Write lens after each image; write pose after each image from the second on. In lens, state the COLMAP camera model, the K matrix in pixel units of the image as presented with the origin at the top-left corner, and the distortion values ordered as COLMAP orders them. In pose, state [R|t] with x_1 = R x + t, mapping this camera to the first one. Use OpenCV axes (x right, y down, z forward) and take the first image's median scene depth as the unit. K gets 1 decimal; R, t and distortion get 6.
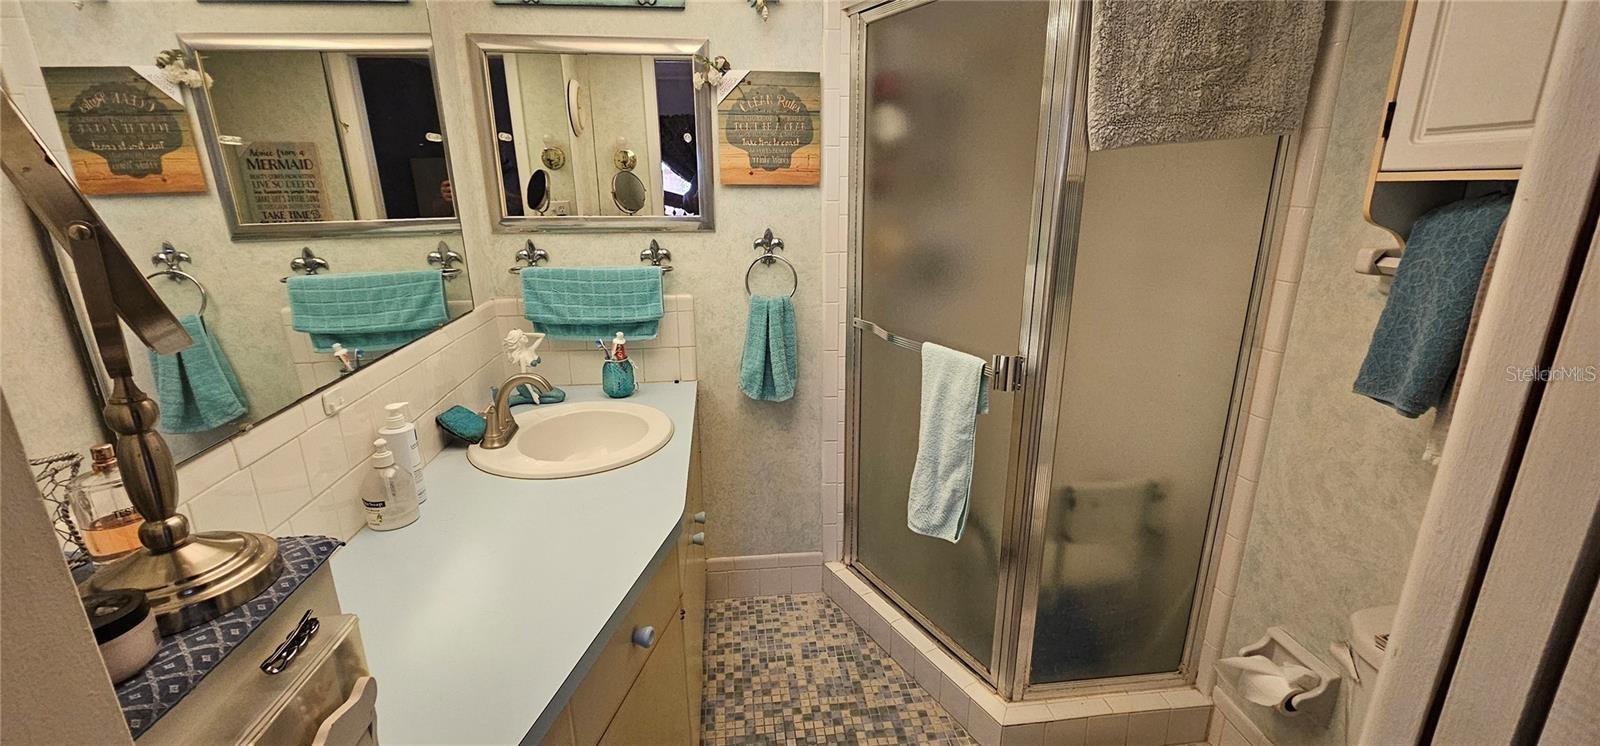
lens RADIAL K [[658.8, 0, 799.3], [0, 658.8, 374.0], [0, 0, 1]] dist [-0.000645, -0.000375]
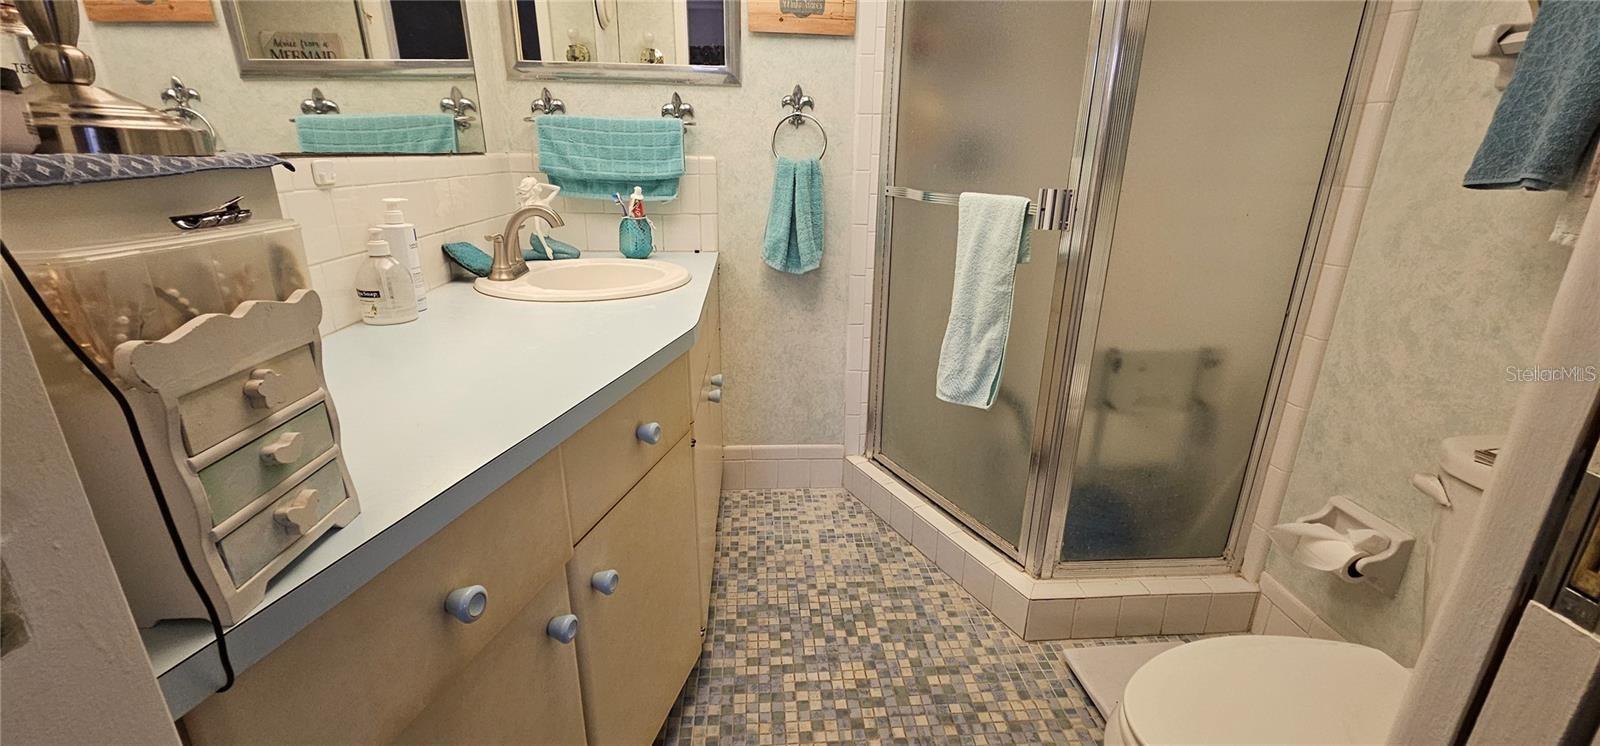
lens RADIAL K [[658.8, 0, 798.8], [0, 658.8, 374.3], [0, 0, 1]] dist [-0.000645, -0.000375]
pose [[0.998706, 0.032567, -0.039052, 0.004707], [-0.030910, 0.998626, 0.042324, 0.167322], [0.040376, -0.041062, 0.998340, 0.054862]]
